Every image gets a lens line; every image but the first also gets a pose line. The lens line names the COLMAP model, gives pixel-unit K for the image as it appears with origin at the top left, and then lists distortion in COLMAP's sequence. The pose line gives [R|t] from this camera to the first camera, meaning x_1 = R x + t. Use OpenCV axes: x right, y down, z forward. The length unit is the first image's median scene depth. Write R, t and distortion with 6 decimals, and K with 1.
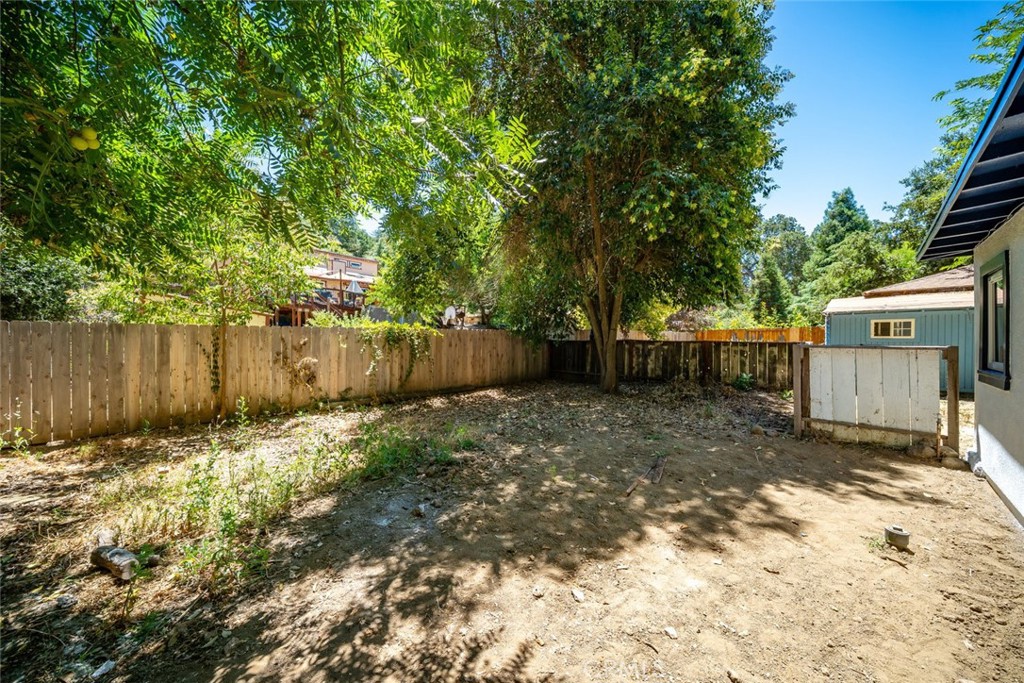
lens RADIAL K [[355.5, 0, 501.1], [0, 355.5, 342.3], [0, 0, 1]] dist [-0.002778, -0.000026]
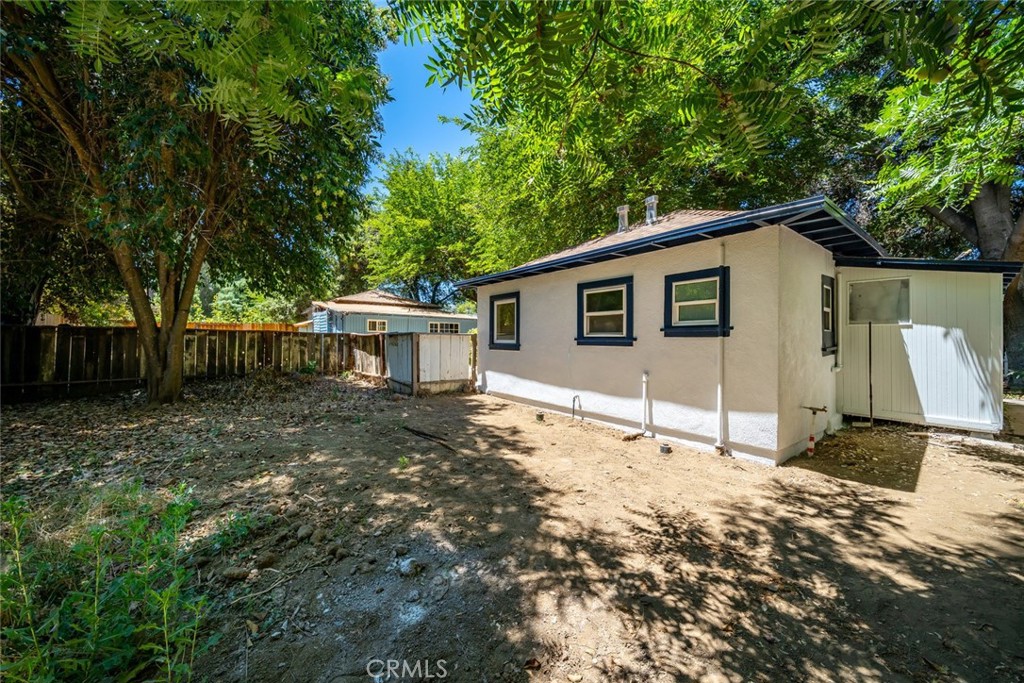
lens RADIAL K [[355.5, 0, 502.4], [0, 355.5, 336.6], [0, 0, 1]] dist [-0.002778, -0.000026]
pose [[0.116784, 0.013050, 0.993072, -0.886871], [-0.001816, 0.999915, -0.012927, 0.069314], [-0.993156, -0.000294, 0.116798, 0.792219]]
